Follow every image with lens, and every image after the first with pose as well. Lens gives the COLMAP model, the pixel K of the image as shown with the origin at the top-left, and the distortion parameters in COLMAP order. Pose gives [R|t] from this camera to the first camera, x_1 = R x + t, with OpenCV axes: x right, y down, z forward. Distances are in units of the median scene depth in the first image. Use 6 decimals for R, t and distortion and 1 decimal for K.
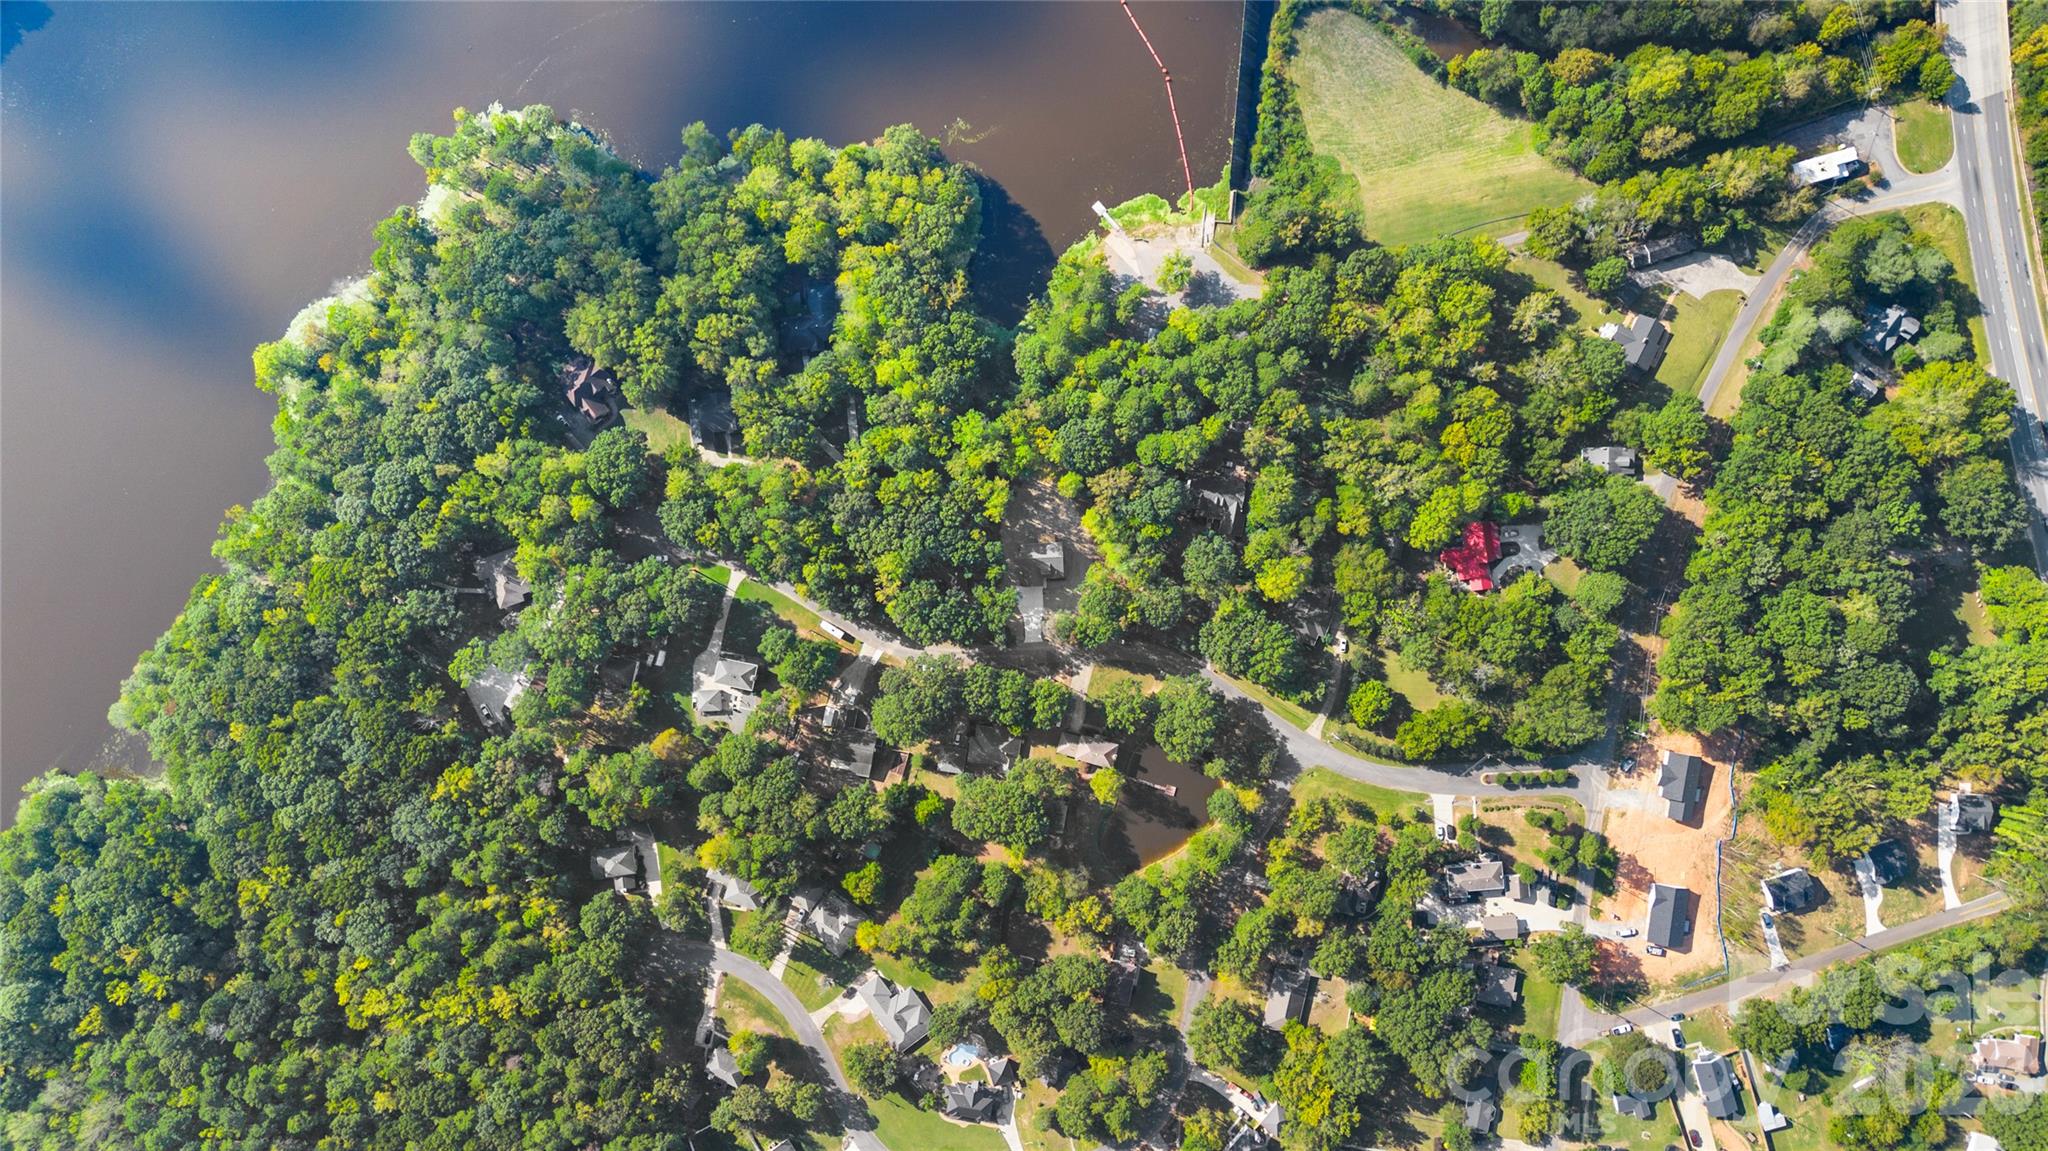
lens RADIAL K [[1471.5, 0, 1023.1], [0, 1471.5, 567.0], [0, 0, 1]] dist [0.017920, -0.000692]
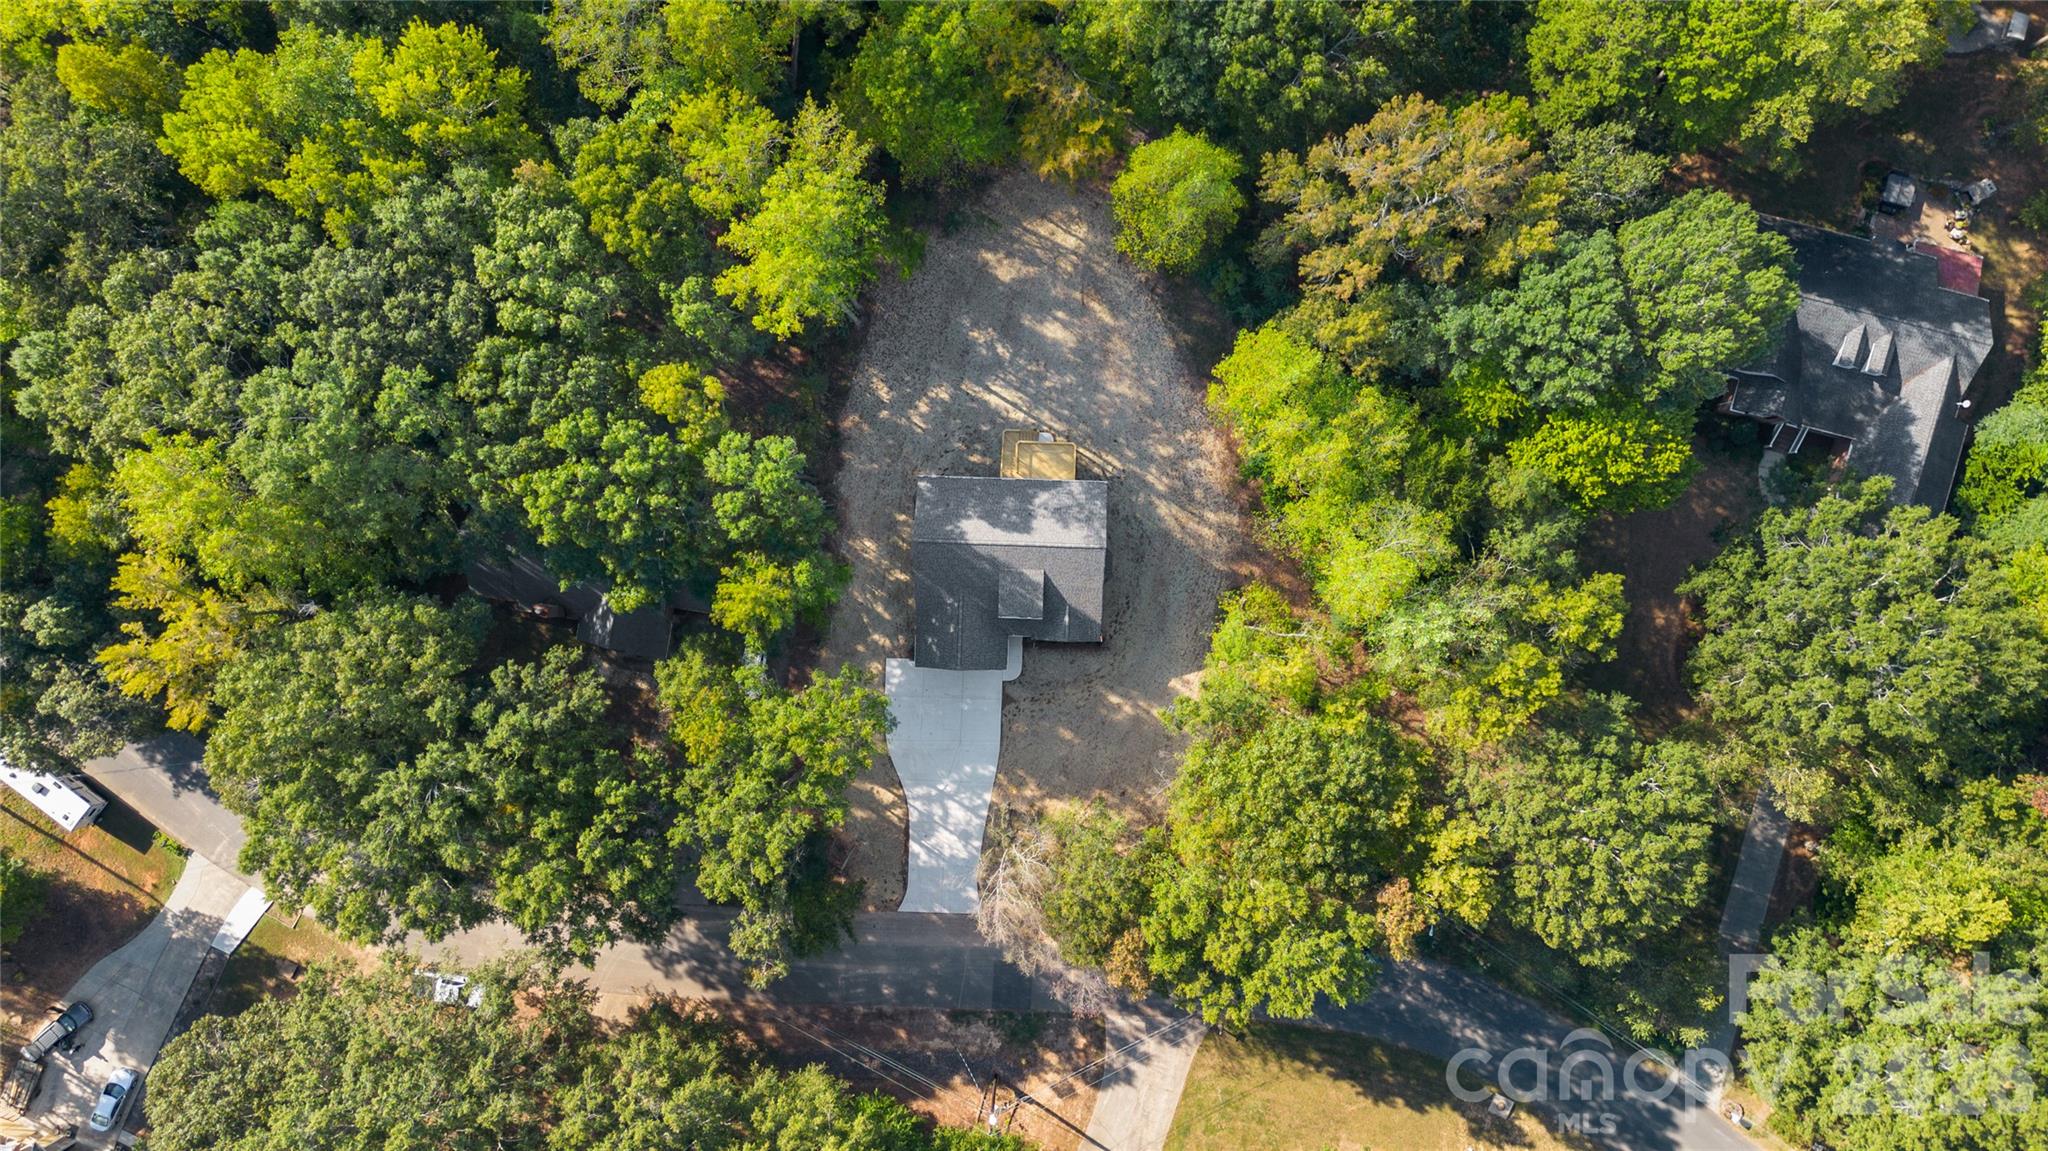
lens RADIAL K [[1427.9, 0, 1024.0], [0, 1427.9, 575.5], [0, 0, 1]] dist [0.007153, 0.000727]
pose [[0.996271, 0.086155, -0.004671, 0.016782], [-0.086152, 0.996282, 0.000879, -0.002268], [0.004729, -0.000473, 0.999989, 0.811742]]
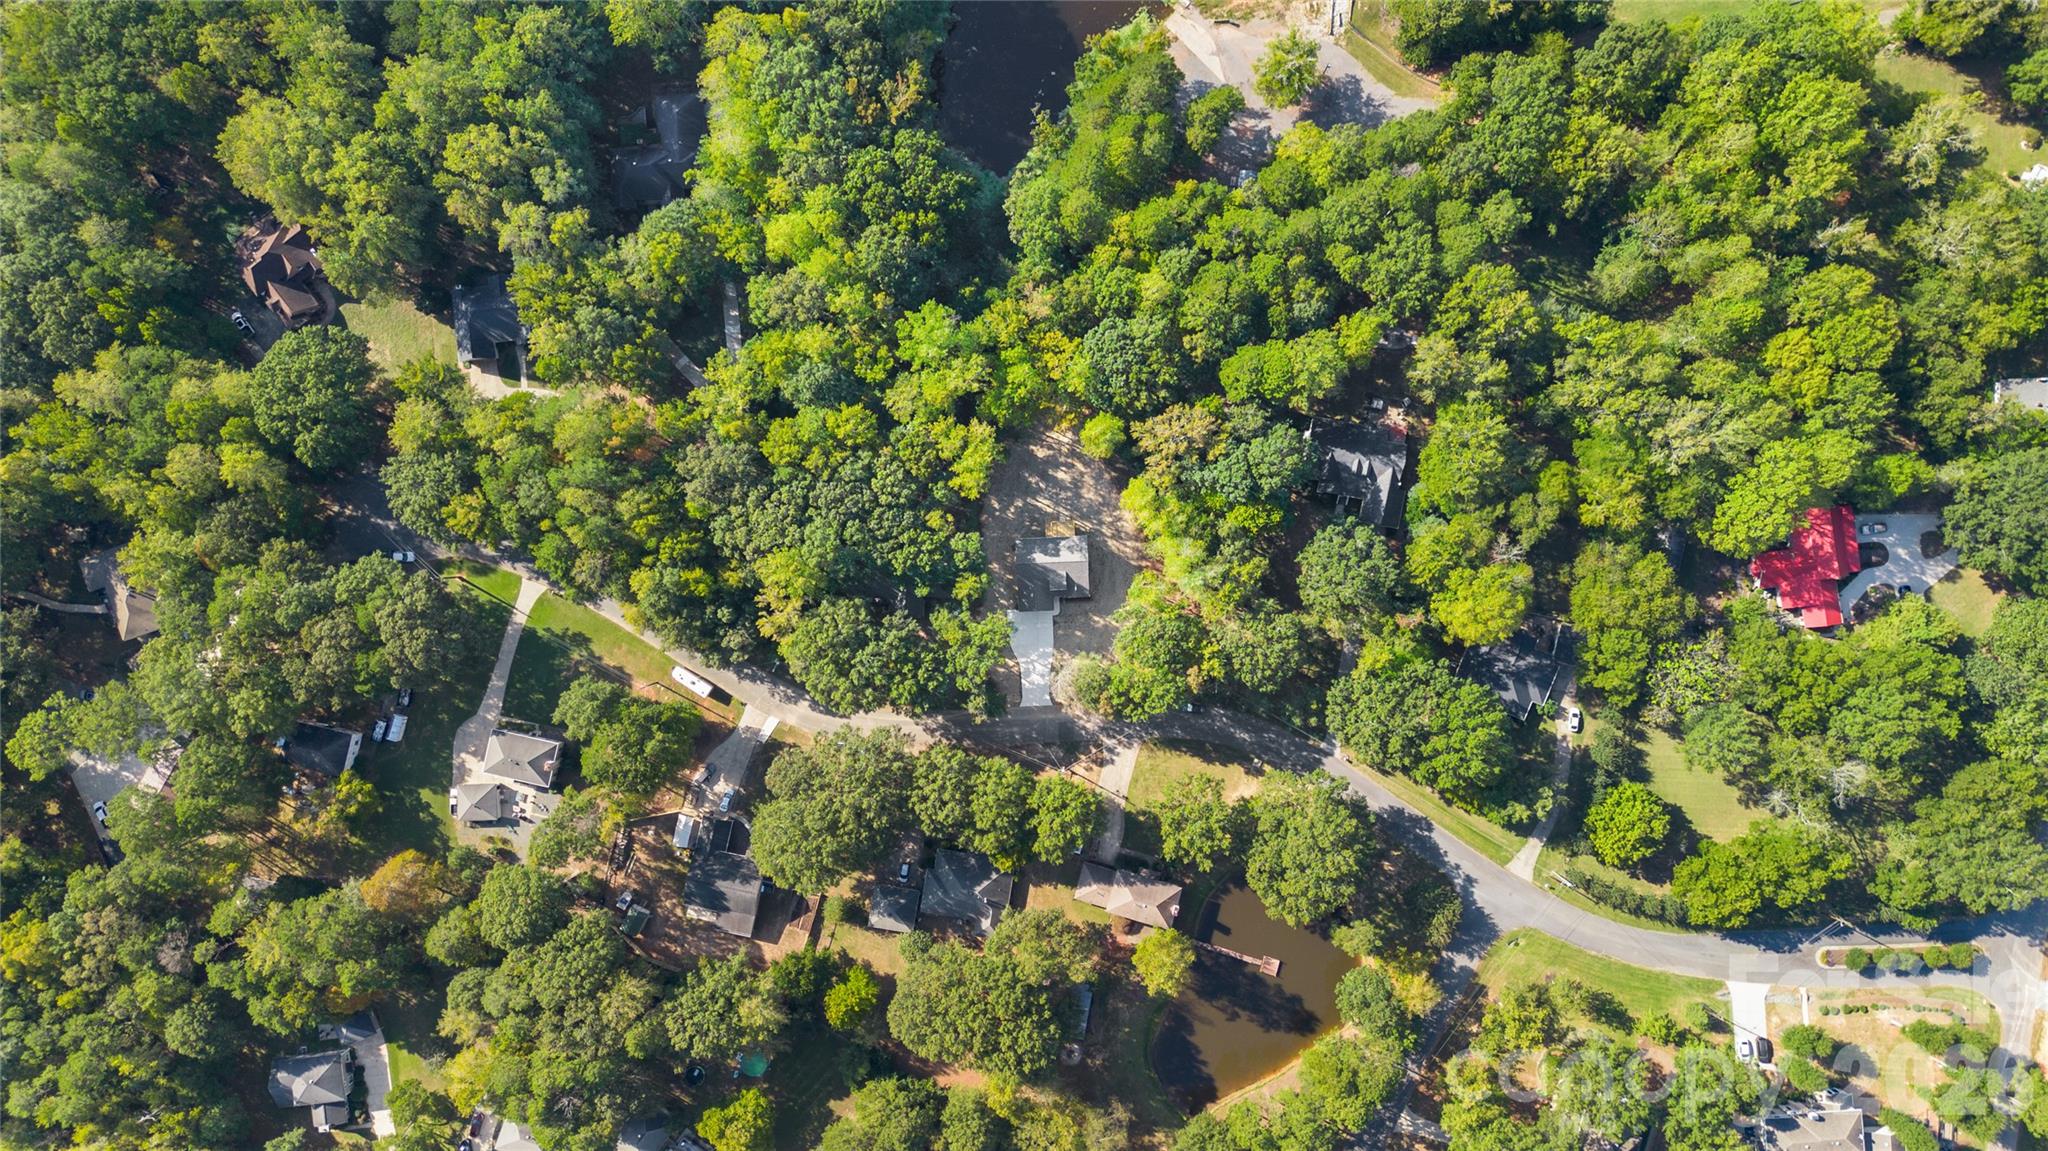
lens RADIAL K [[1471.5, 0, 1023.1], [0, 1471.5, 567.0], [0, 0, 1]] dist [0.017920, -0.000692]
pose [[0.999869, 0.010020, -0.012726, 0.009017], [-0.010111, 0.999923, -0.007144, -0.000248], [0.012653, 0.007271, 0.999894, 0.431909]]
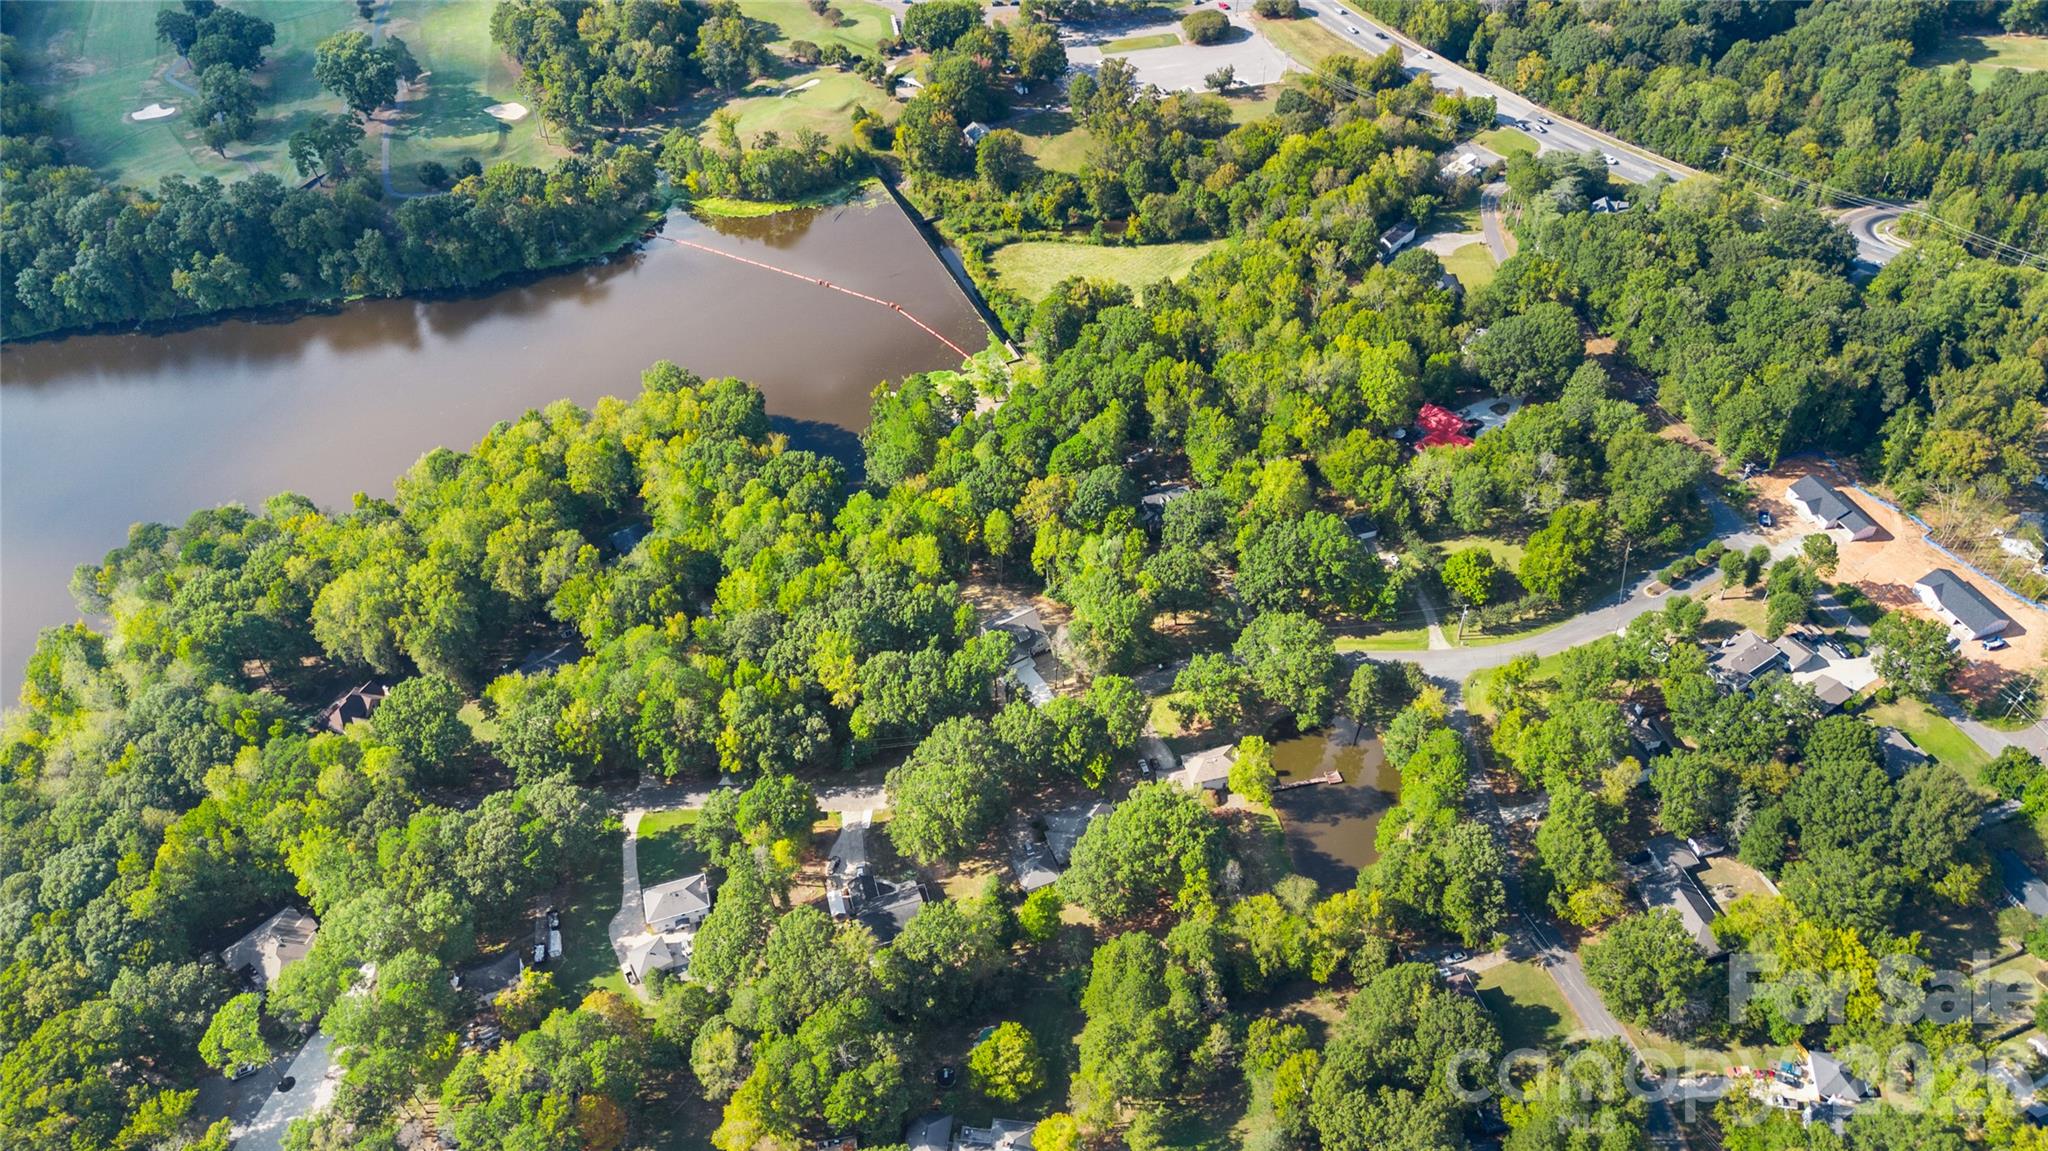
lens RADIAL K [[1471.5, 0, 1023.1], [0, 1471.5, 567.0], [0, 0, 1]] dist [0.017920, -0.000692]
pose [[0.878728, -0.334667, 0.340347, -0.238873], [0.477118, 0.594941, -0.646841, 0.488380], [0.013990, 0.730782, 0.682467, 0.466330]]
